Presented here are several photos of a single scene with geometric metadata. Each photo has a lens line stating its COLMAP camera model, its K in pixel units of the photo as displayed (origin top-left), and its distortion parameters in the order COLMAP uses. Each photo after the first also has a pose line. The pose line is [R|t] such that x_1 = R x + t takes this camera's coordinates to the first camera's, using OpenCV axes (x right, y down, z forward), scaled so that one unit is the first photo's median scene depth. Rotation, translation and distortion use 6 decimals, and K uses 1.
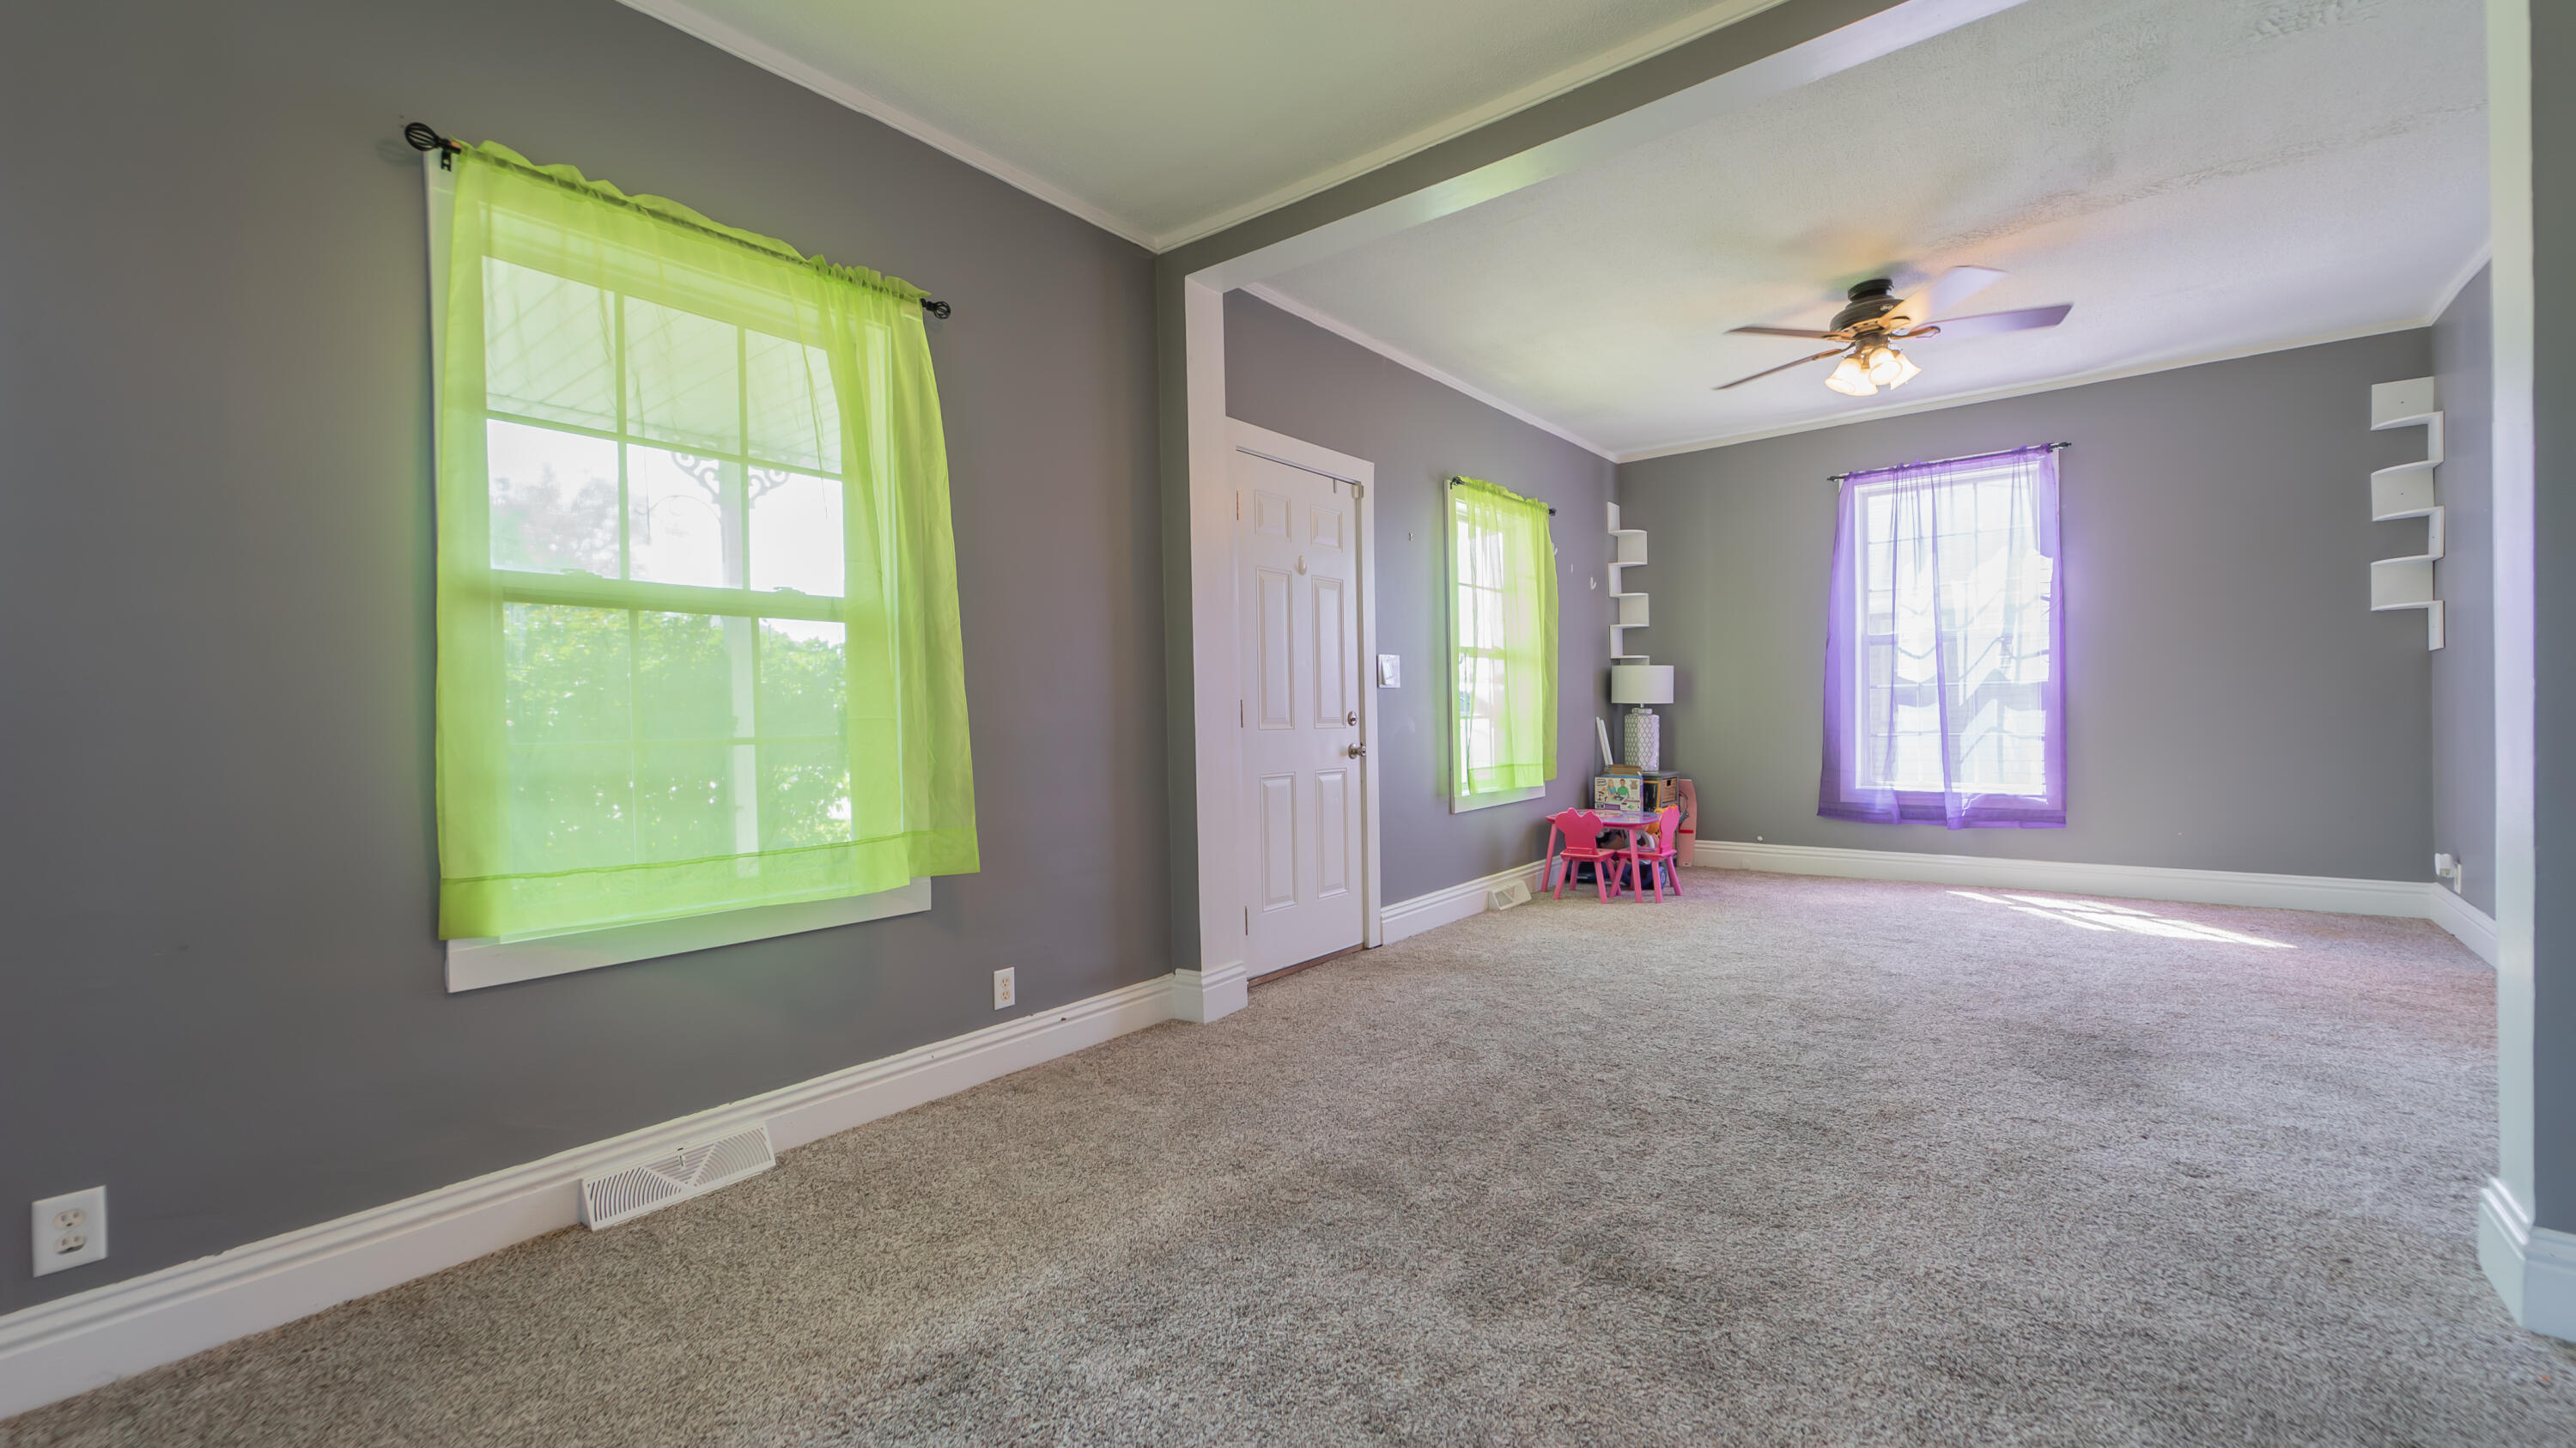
lens RADIAL K [[1038.5, 0, 1321.1], [0, 1038.5, 728.0], [0, 0, 1]] dist [-0.001051, 0.000018]
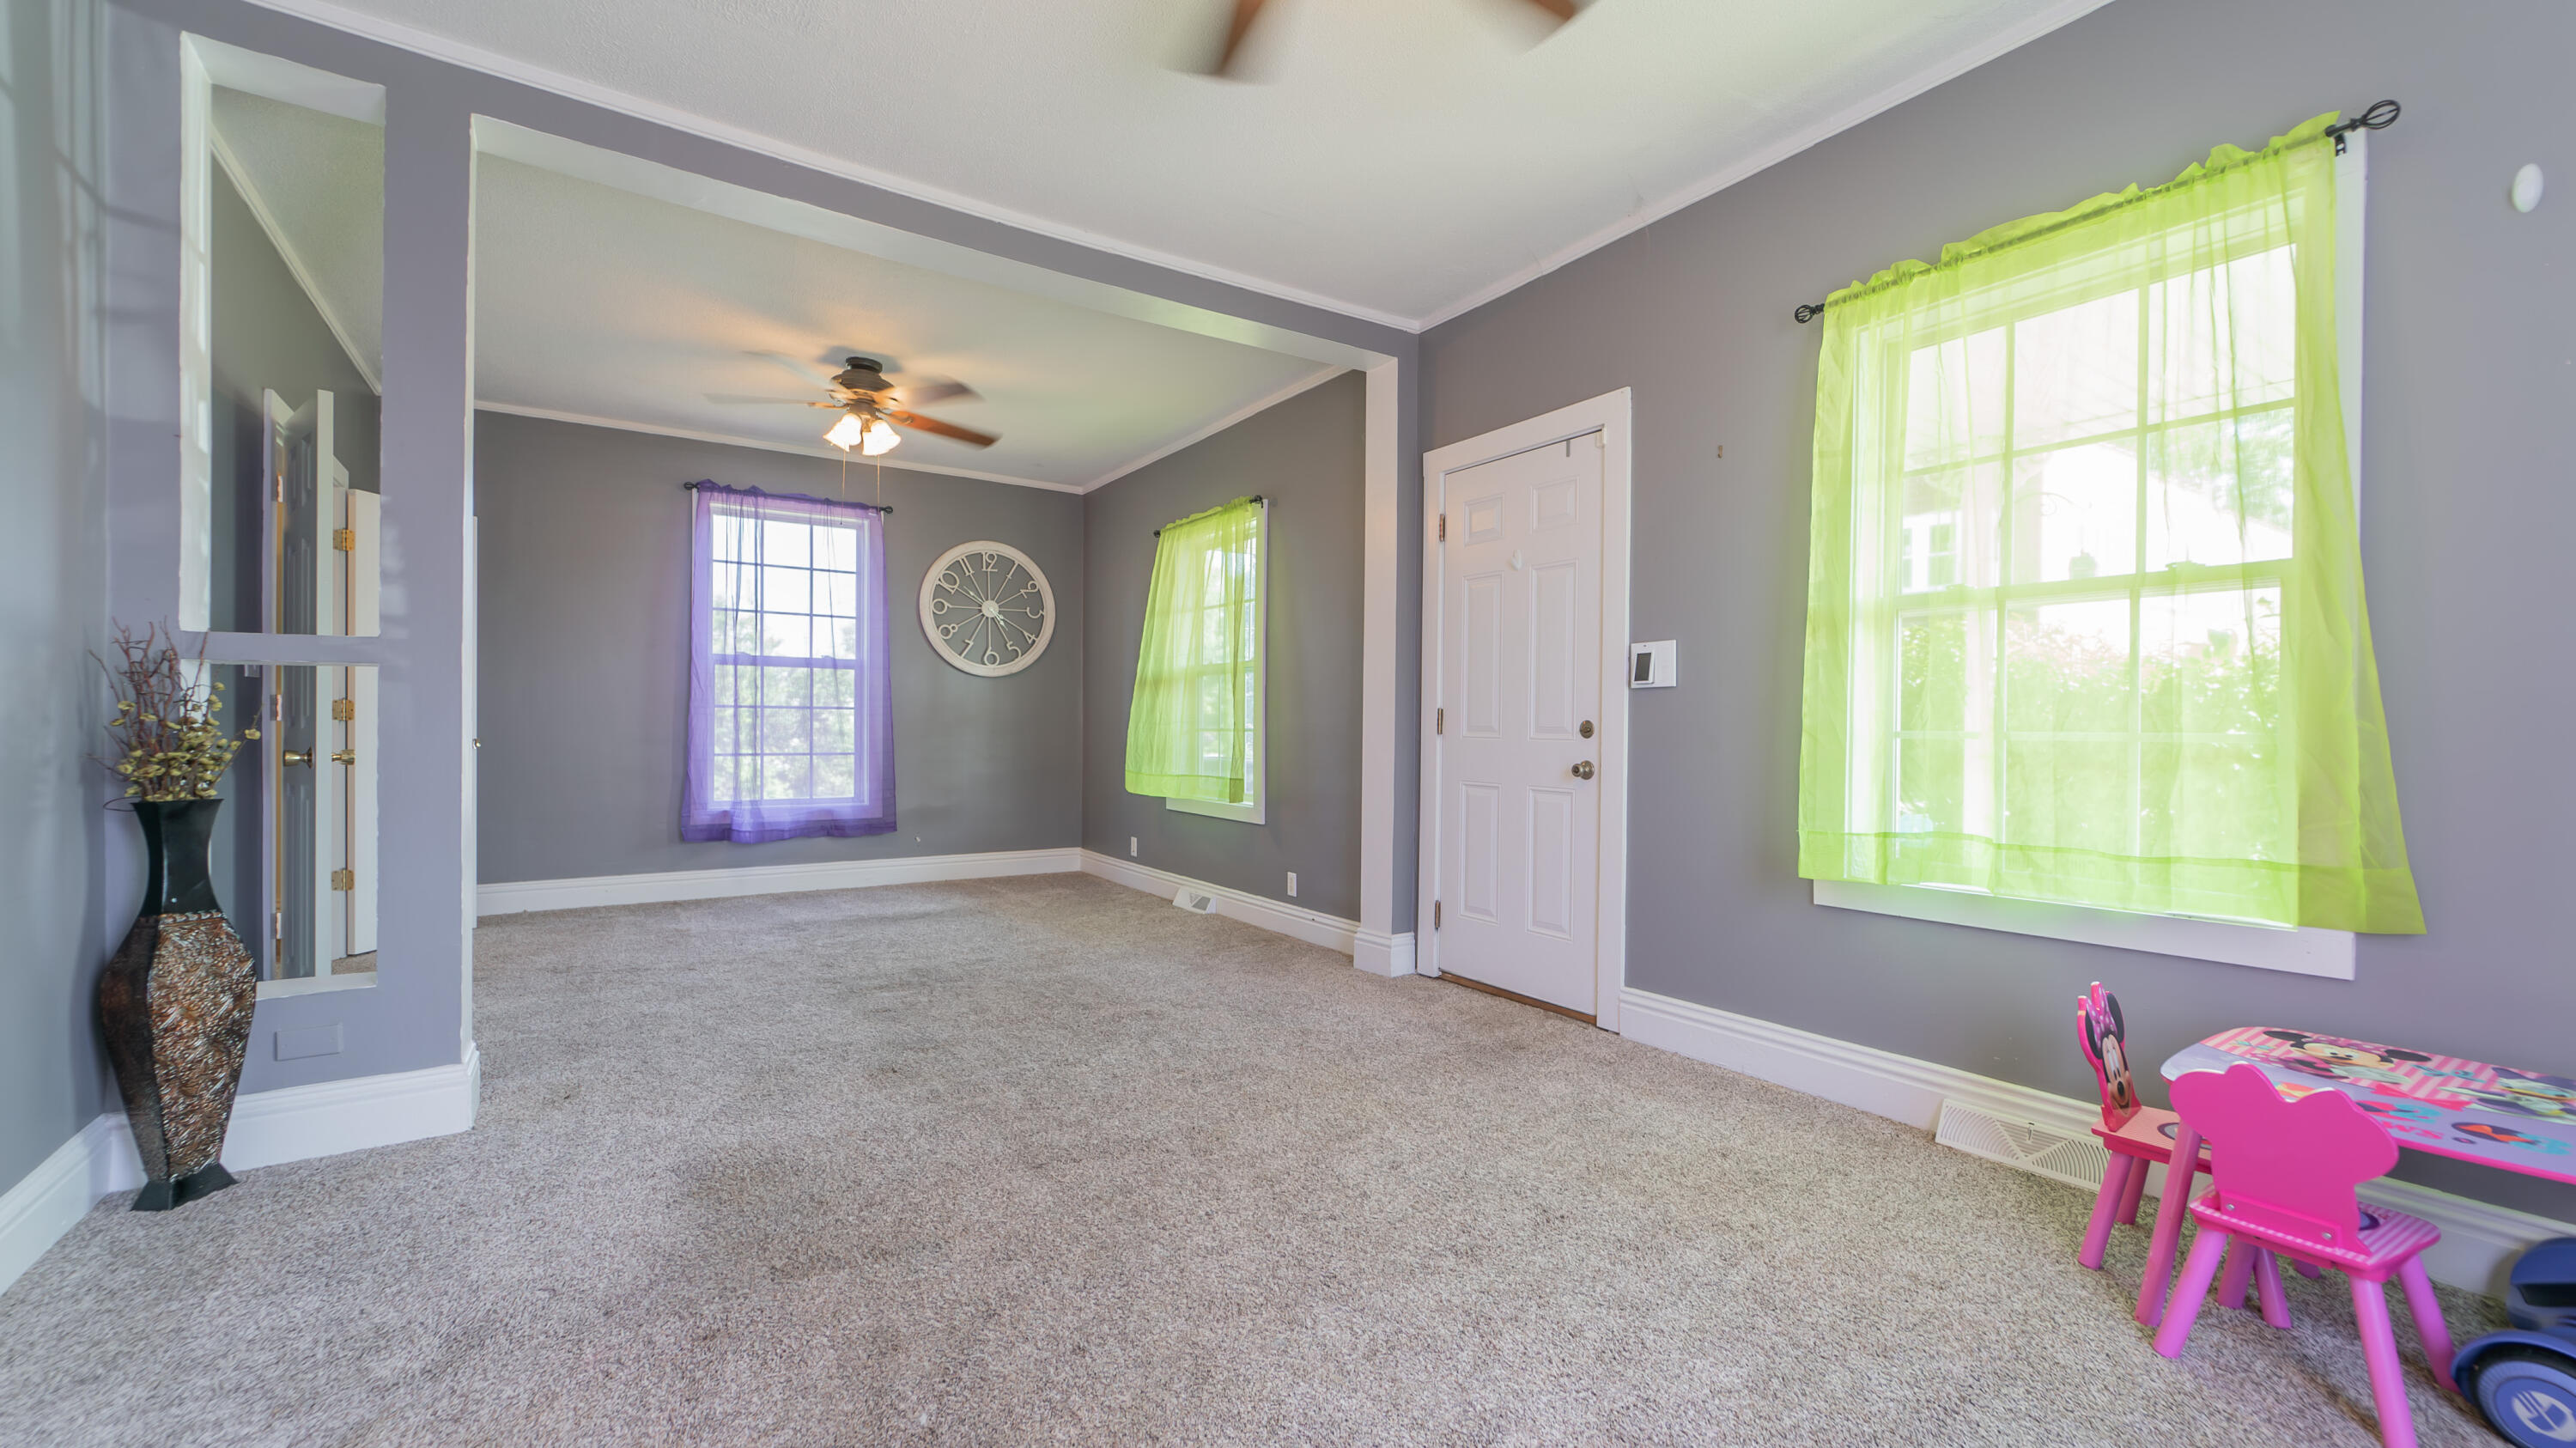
lens RADIAL K [[1038.5, 0, 1321.1], [0, 1038.5, 728.0], [0, 0, 1]] dist [-0.001051, 0.000018]
pose [[-0.298821, 0.007216, -0.954282, 0.863993], [-0.023600, 0.999610, 0.014949, -0.017652], [0.954017, 0.026988, -0.298534, 1.045762]]
